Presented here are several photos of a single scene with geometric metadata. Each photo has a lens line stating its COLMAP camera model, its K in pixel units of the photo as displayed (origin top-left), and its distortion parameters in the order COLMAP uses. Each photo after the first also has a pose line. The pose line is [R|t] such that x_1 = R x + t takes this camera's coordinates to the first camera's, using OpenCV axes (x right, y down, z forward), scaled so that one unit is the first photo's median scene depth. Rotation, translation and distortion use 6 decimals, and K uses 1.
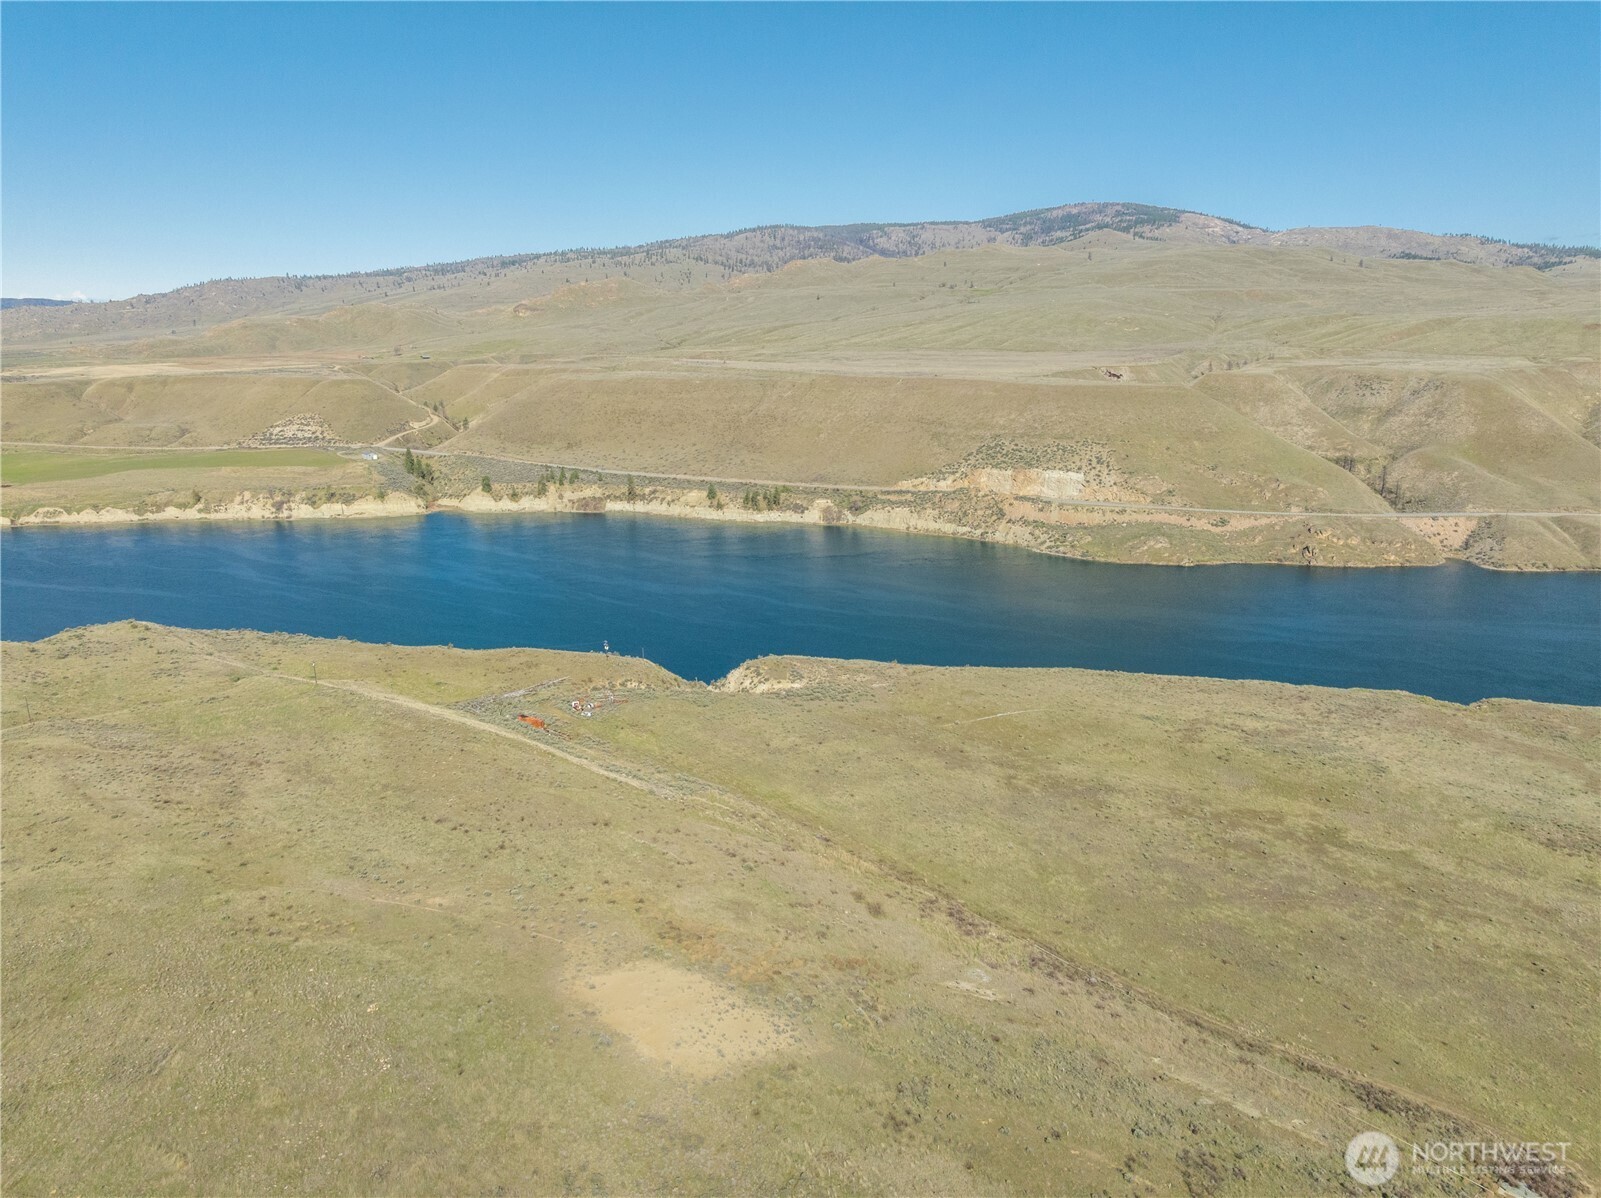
lens RADIAL K [[1131.0, 0, 809.4], [0, 1131.0, 598.6], [0, 0, 1]] dist [-0.031339, -0.000533]
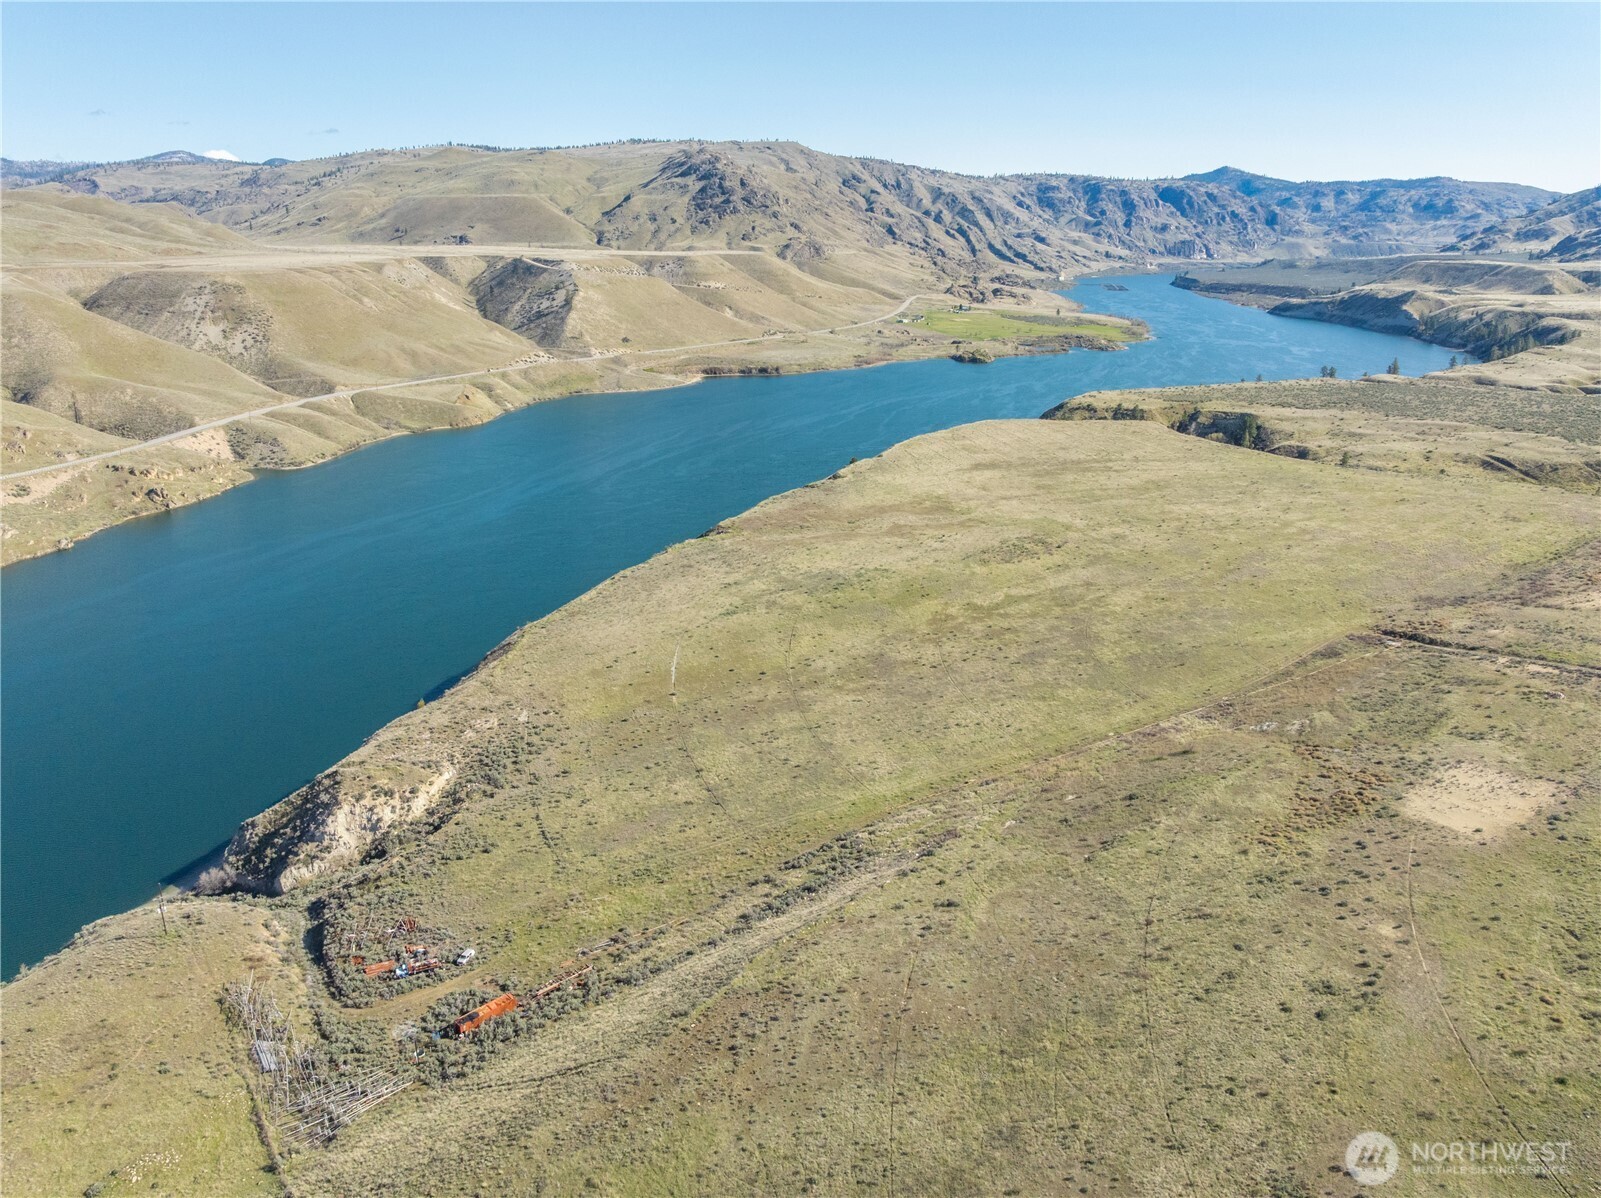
lens RADIAL K [[1132.1, 0, 803.9], [0, 1132.1, 598.1], [0, 0, 1]] dist [-0.052575, 0.023194]
pose [[0.118849, -0.308265, 0.943847, -0.258484], [0.231759, 0.932940, 0.275520, -0.068855], [-0.965486, 0.186000, 0.182322, 0.290261]]
